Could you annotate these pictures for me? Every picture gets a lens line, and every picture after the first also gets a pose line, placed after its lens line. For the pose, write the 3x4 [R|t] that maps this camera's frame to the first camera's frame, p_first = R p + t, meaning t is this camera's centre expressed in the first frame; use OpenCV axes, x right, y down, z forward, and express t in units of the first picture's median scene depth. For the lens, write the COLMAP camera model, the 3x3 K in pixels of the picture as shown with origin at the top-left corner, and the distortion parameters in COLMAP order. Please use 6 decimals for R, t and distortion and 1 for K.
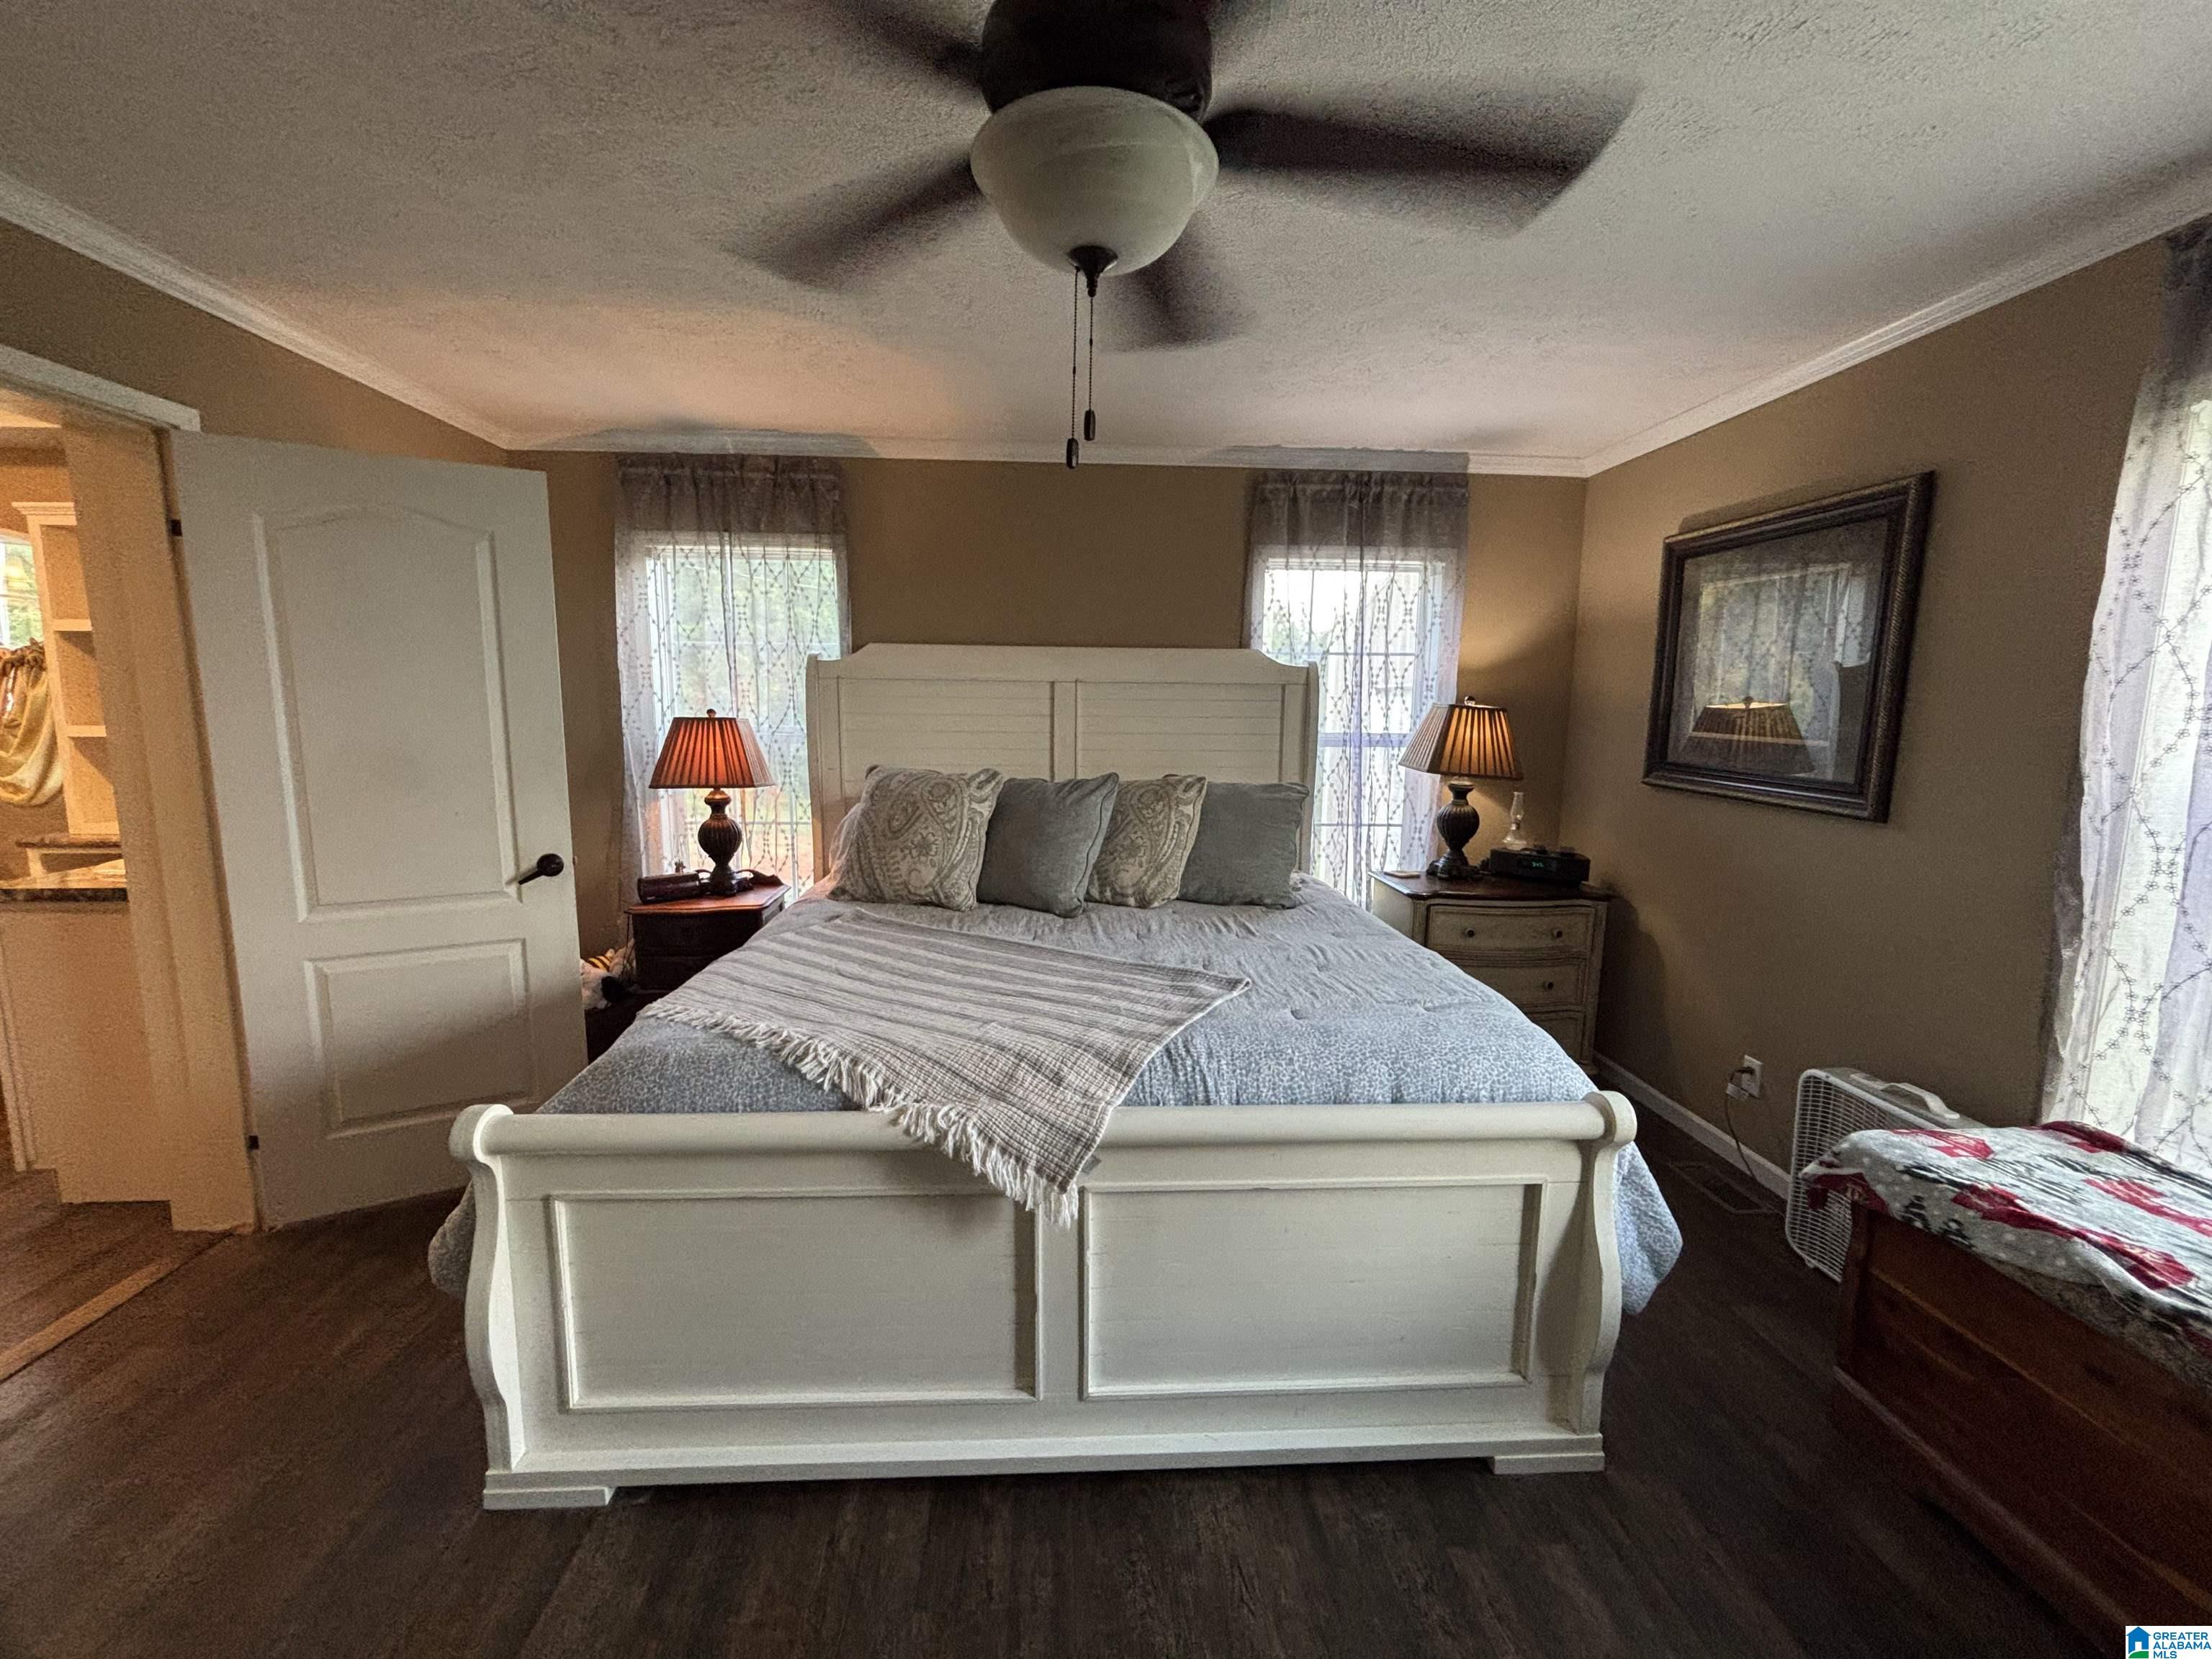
lens RADIAL K [[893.7, 0, 1100.6], [0, 893.7, 827.9], [0, 0, 1]] dist [-0.000430, 0.000069]
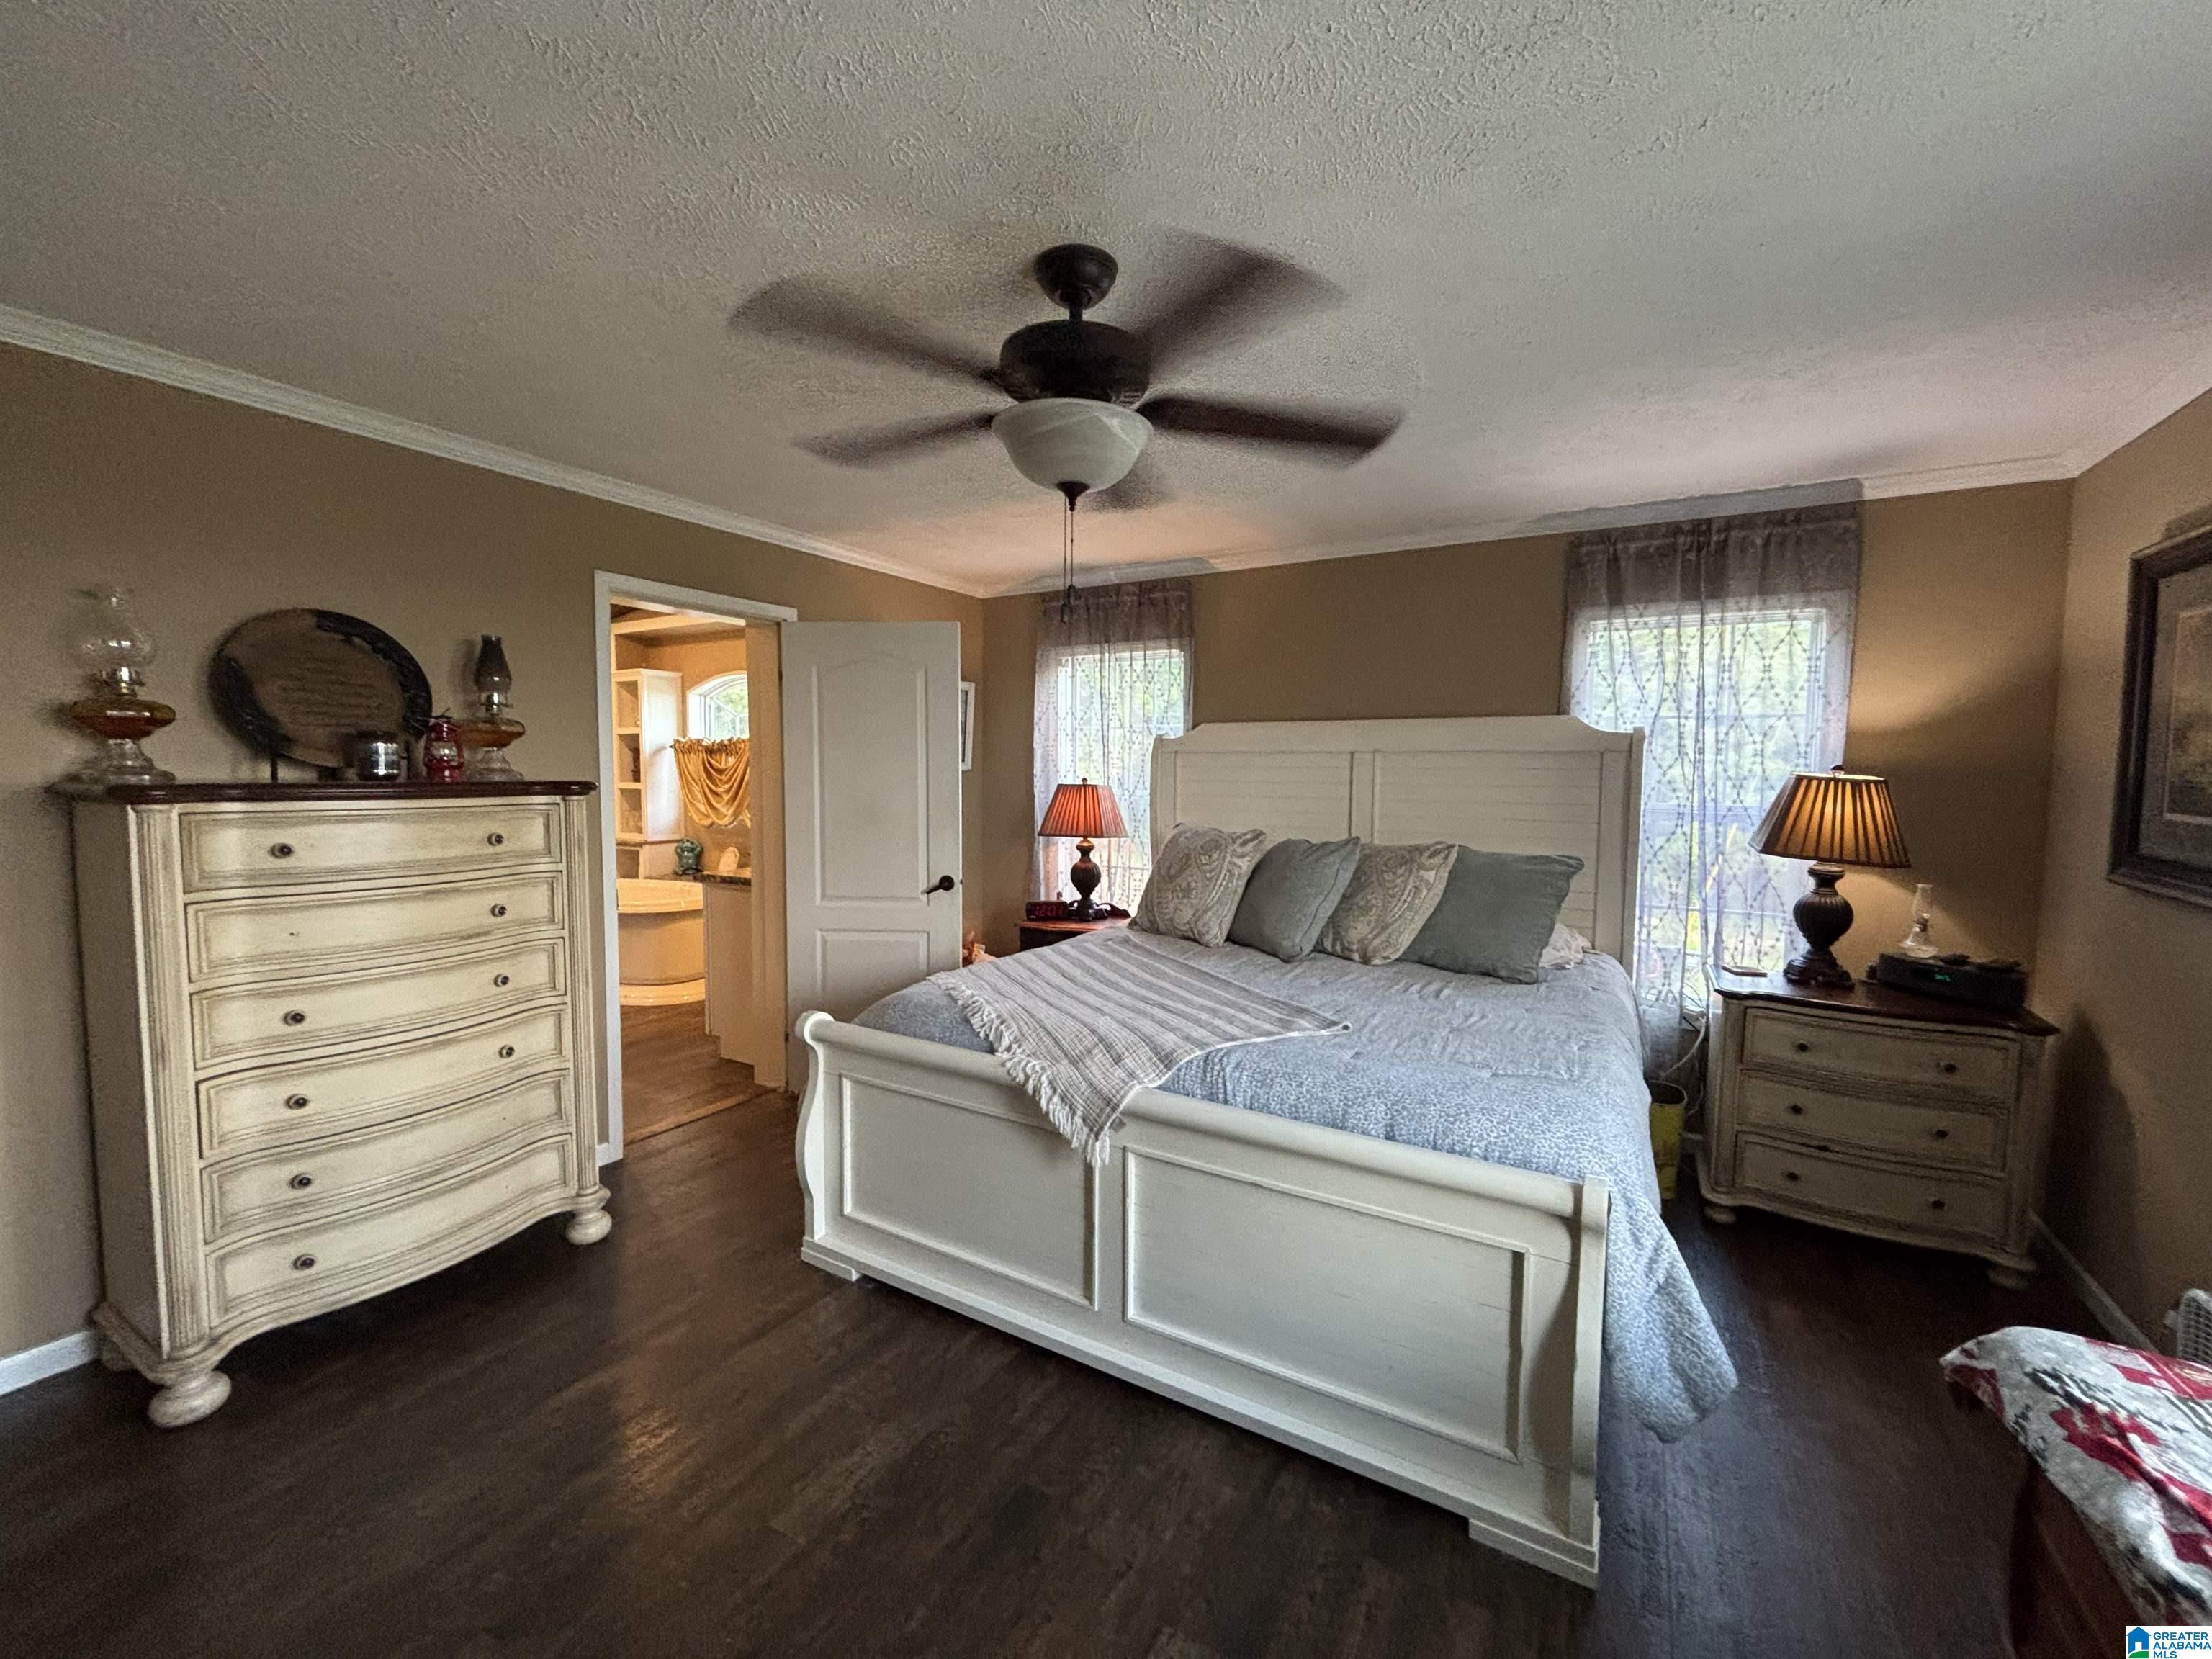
lens RADIAL K [[893.7, 0, 1105.8], [0, 893.7, 826.9], [0, 0, 1]] dist [-0.000430, 0.000069]
pose [[0.833702, 0.033714, -0.551185, 0.419164], [-0.074801, 0.995830, -0.052228, 0.006660], [0.547125, 0.084772, 0.832747, -0.086193]]
